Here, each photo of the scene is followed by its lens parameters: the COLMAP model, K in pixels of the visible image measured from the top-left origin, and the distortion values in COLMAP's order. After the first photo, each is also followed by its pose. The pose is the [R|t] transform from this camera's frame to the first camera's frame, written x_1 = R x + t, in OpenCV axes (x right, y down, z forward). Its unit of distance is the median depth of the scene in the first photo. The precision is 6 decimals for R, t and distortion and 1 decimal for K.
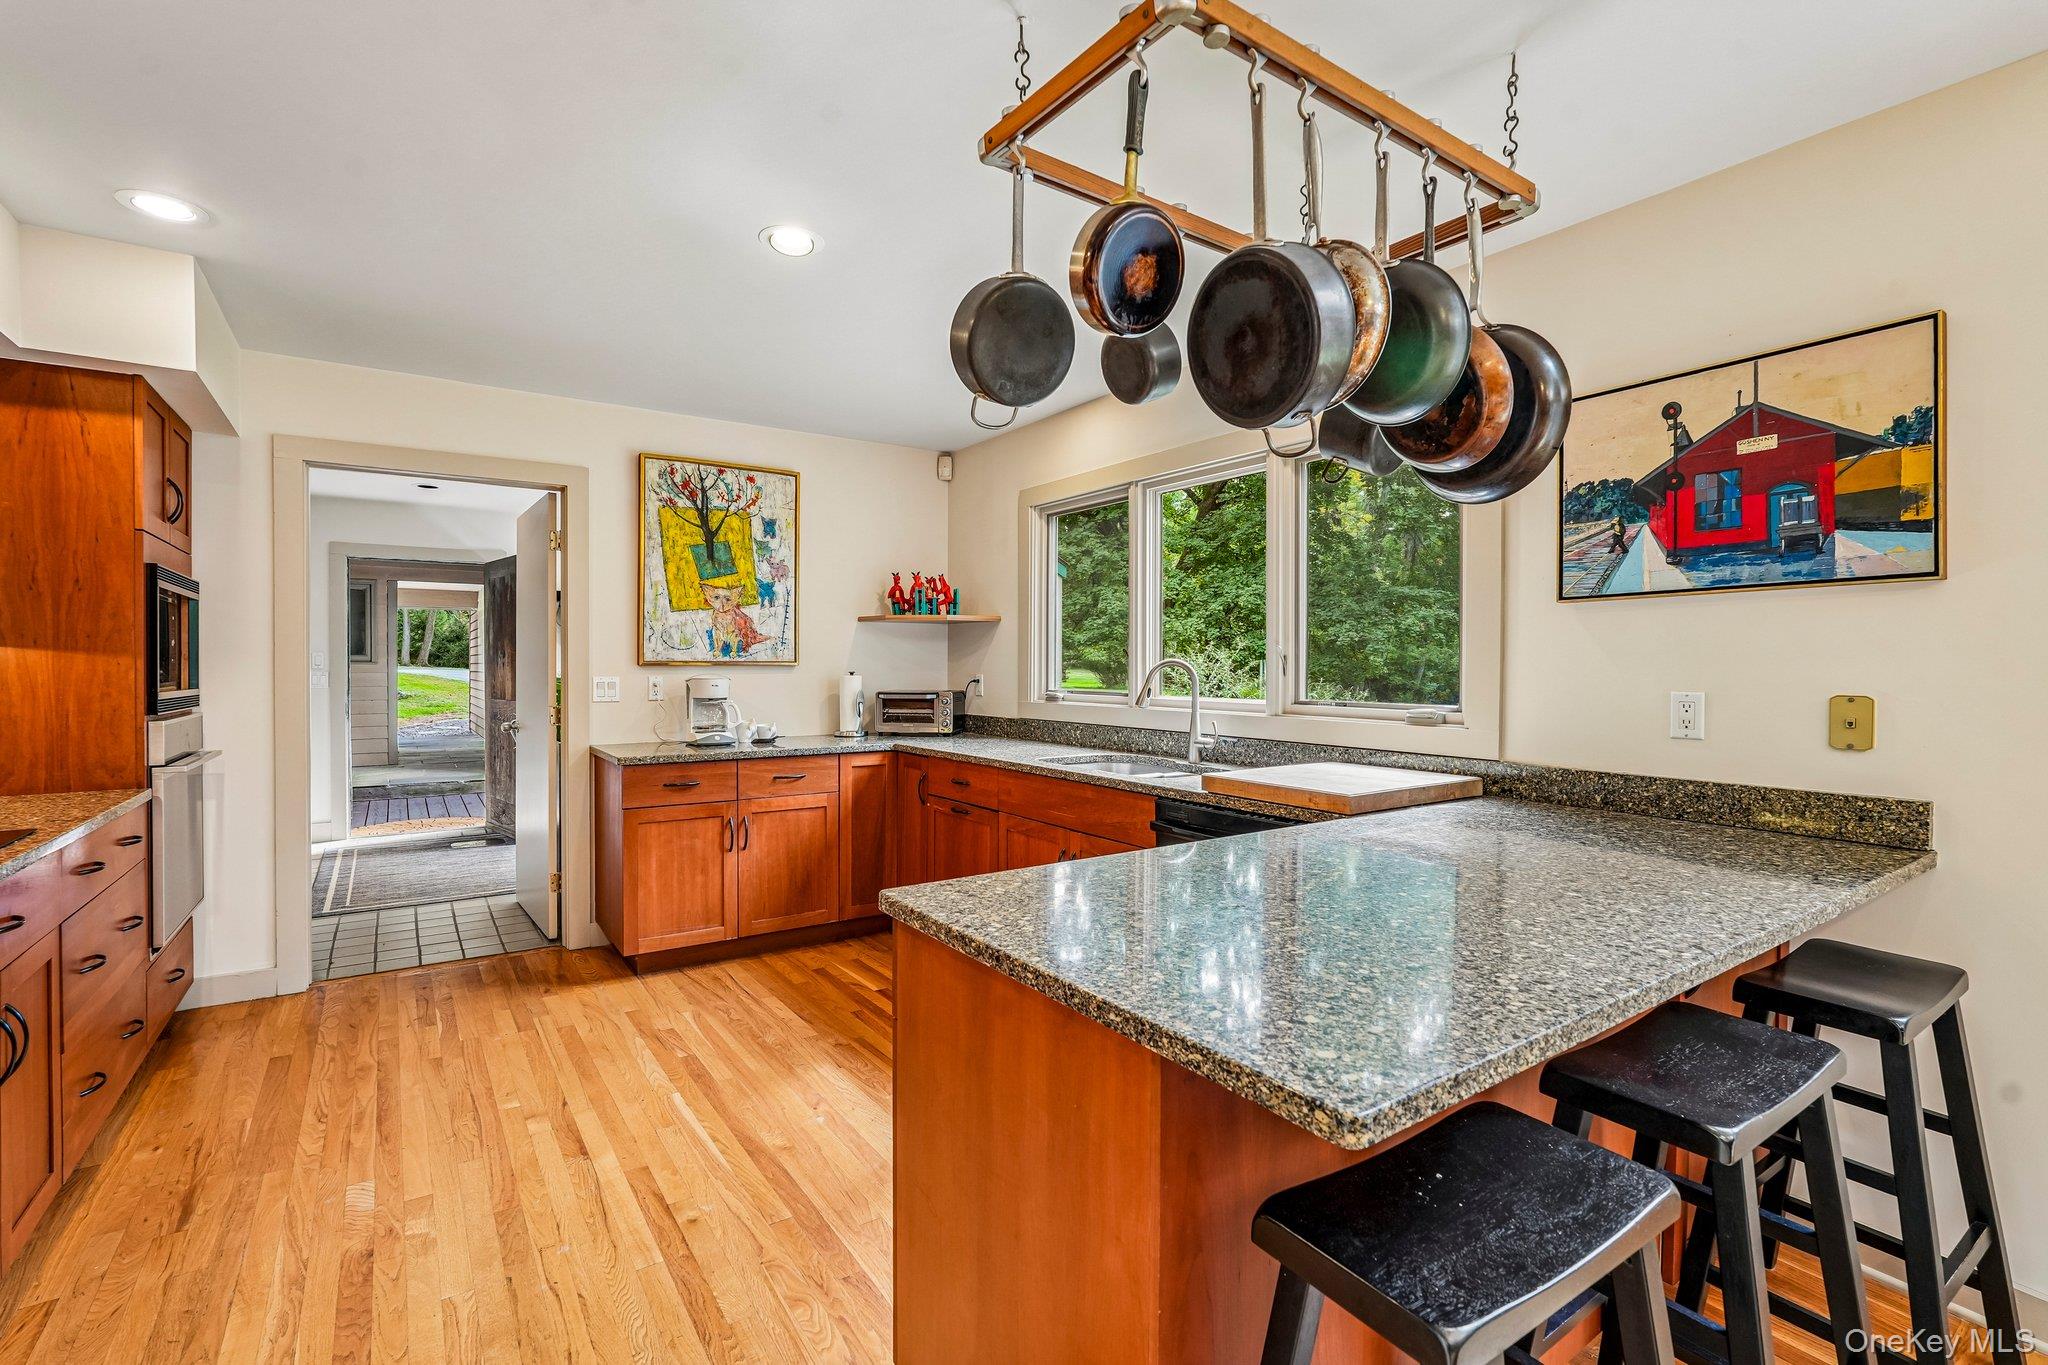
lens RADIAL K [[930.5, 0, 1019.9], [0, 930.5, 670.8], [0, 0, 1]] dist [-0.005221, 0.004324]
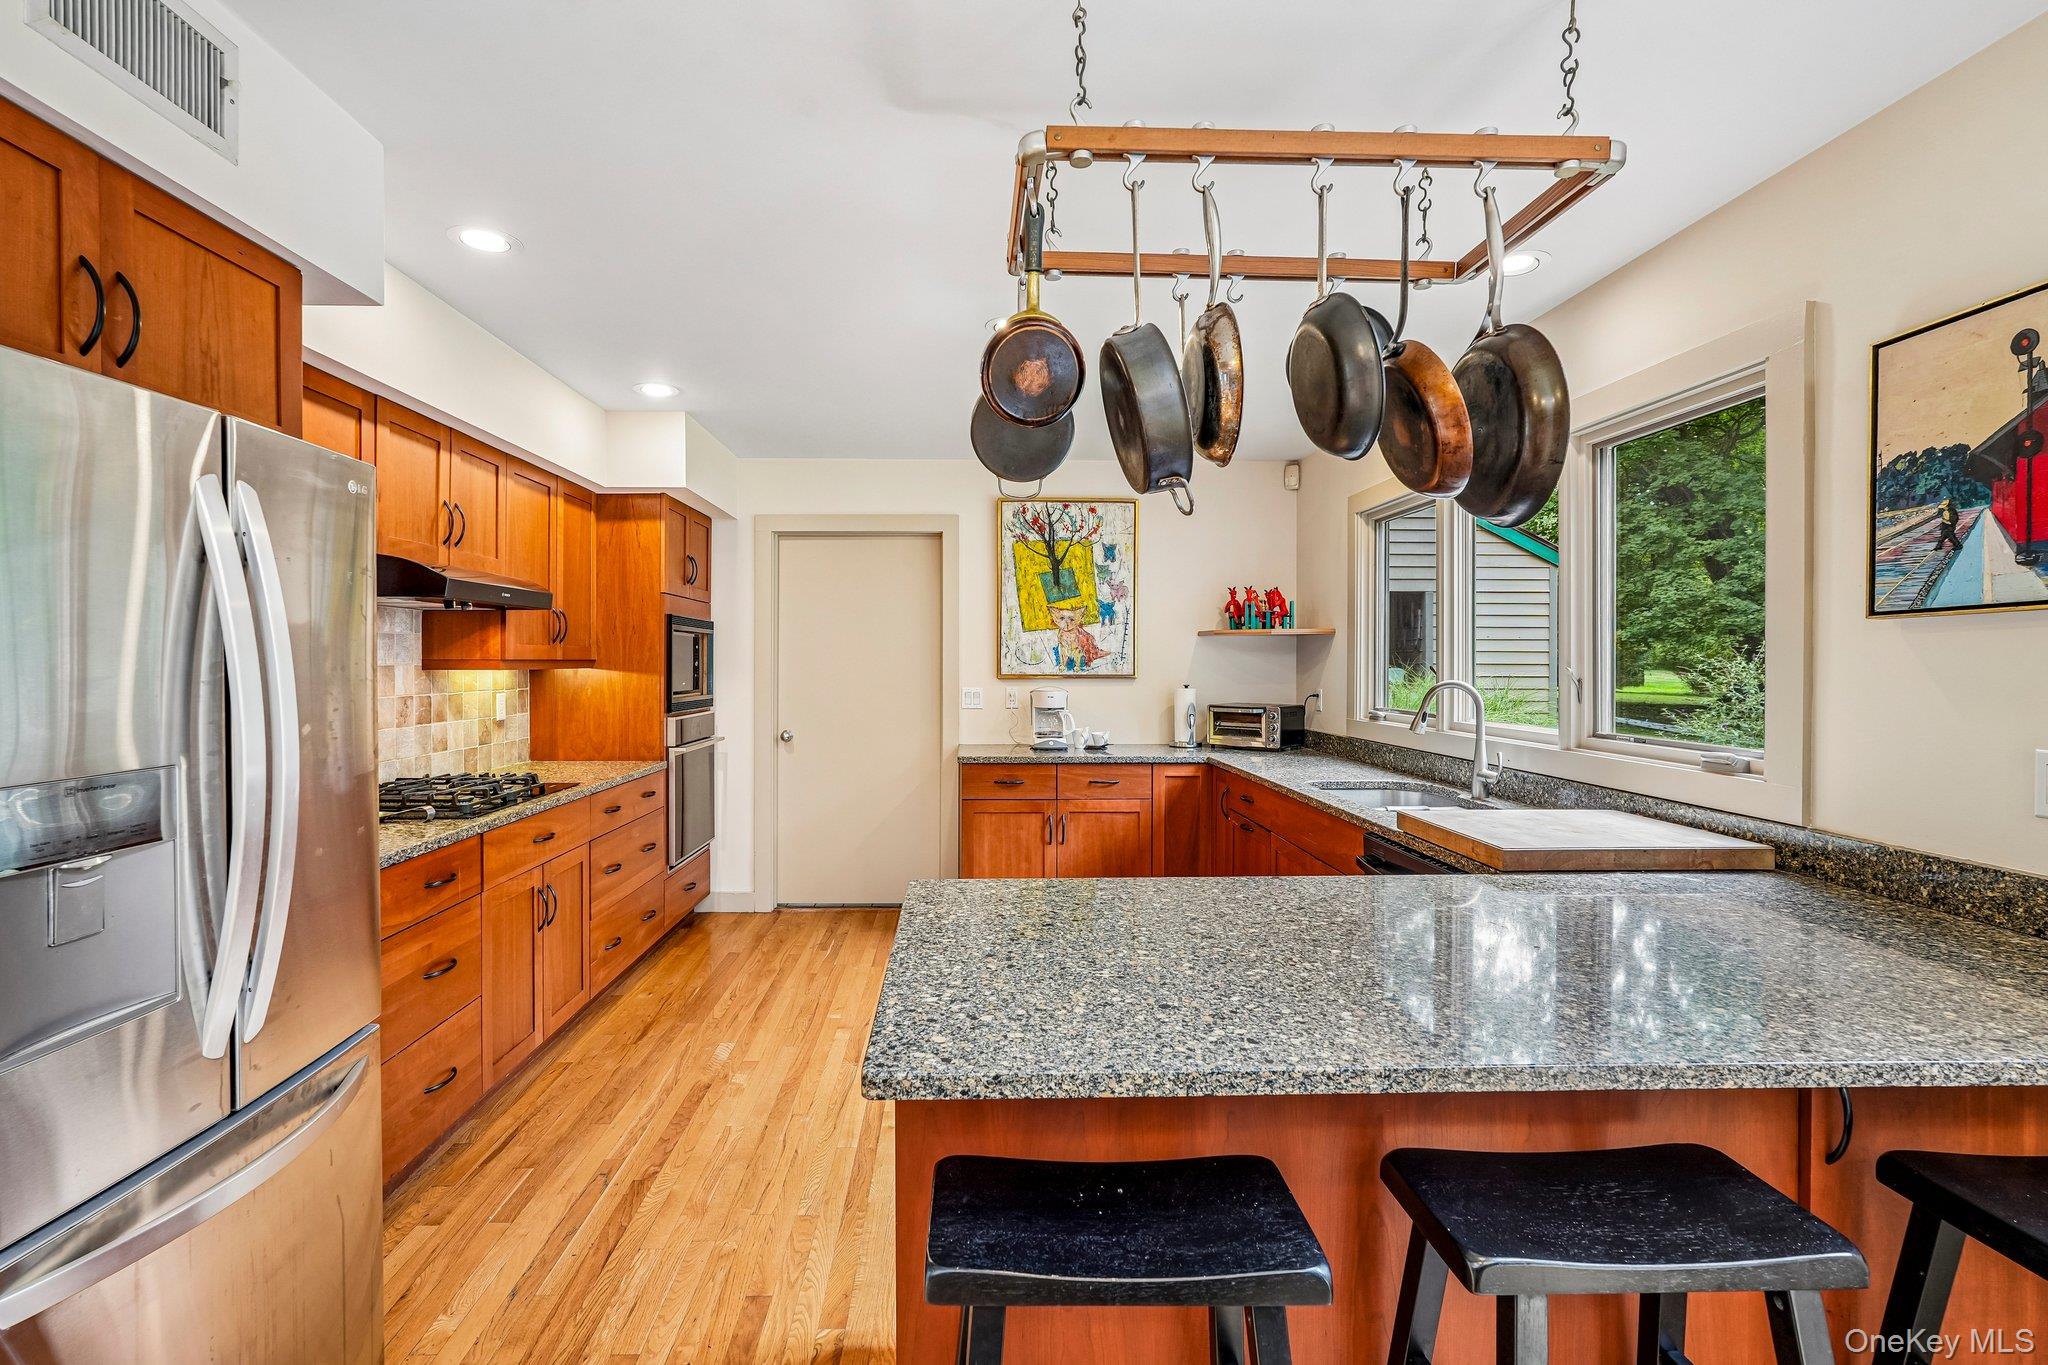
lens RADIAL K [[930.5, 0, 965.5], [0, 930.5, 663.0], [0, 0, 1]] dist [-0.005221, 0.004324]
pose [[0.833769, -0.001667, -0.552111, 0.327349], [-0.002862, 0.999969, -0.007340, -0.026057], [0.552106, 0.007700, 0.833738, -0.008061]]
